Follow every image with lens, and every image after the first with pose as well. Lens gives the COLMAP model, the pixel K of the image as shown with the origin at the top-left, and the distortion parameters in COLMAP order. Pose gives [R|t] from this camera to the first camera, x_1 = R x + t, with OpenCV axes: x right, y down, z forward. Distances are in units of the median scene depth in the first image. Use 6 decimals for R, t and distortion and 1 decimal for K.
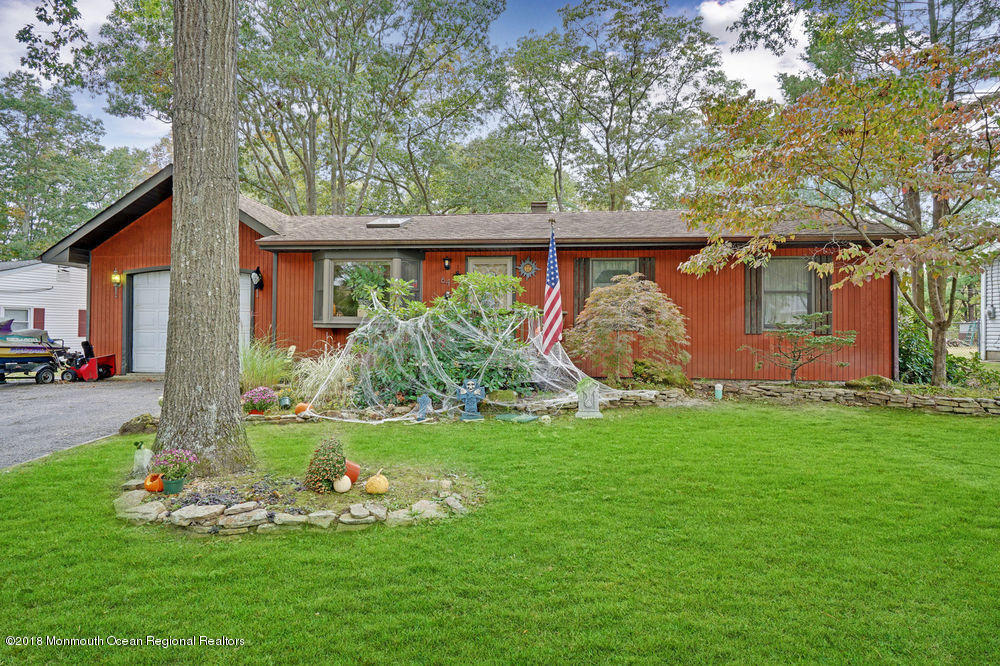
lens RADIAL K [[573.5, 0, 488.5], [0, 573.5, 330.6], [0, 0, 1]] dist [0.002205, 0.000912]
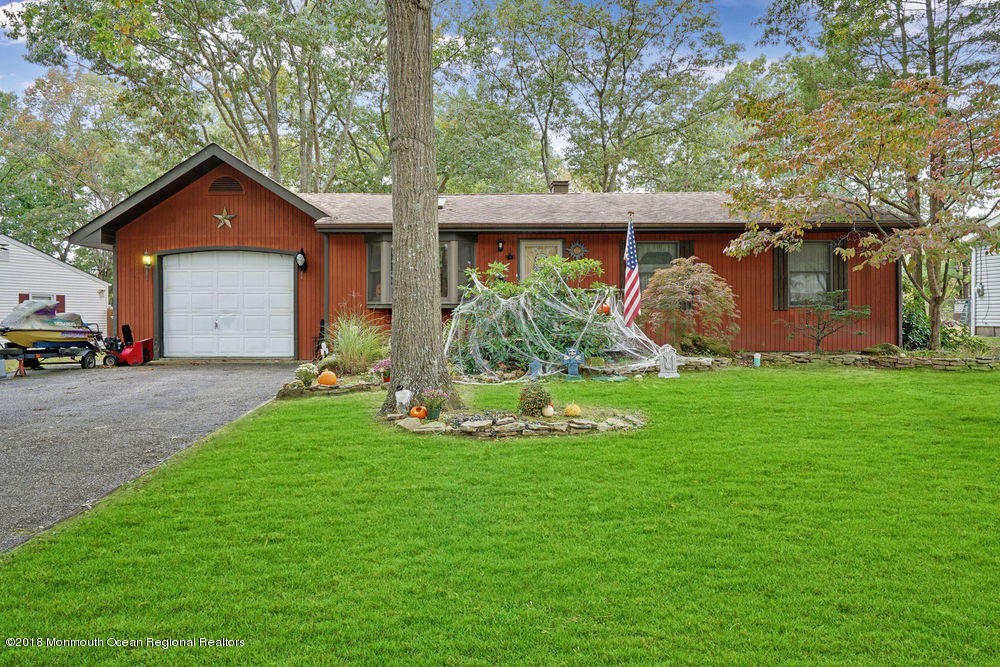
lens RADIAL K [[705.6, 0, 500.0], [0, 705.6, 333.5], [0, 0, 1]] dist [-0.001217, 0.001536]
pose [[0.993469, -0.013225, 0.113335, -0.224356], [0.010695, 0.999681, 0.022899, 0.013467], [-0.113602, -0.021537, 0.993293, -0.283119]]
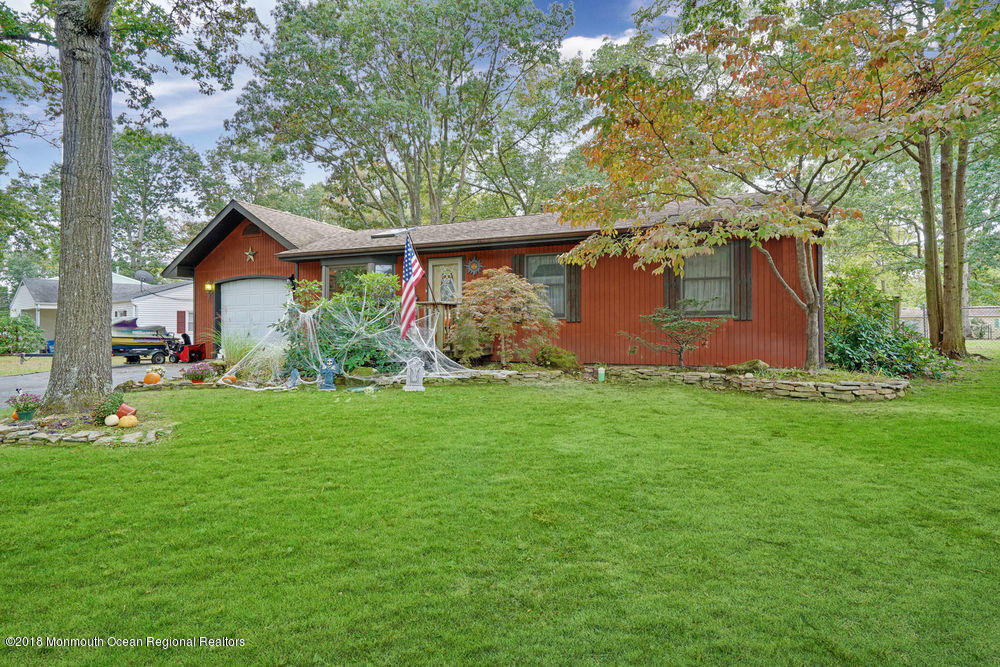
lens RADIAL K [[539.3, 0, 499.7], [0, 539.3, 331.9], [0, 0, 1]] dist [-0.000390, 0.000398]
pose [[0.954628, -0.008212, -0.297688, 0.438246], [0.009961, 0.999941, 0.004358, 0.017605], [0.297635, -0.007125, 0.954653, -0.008773]]
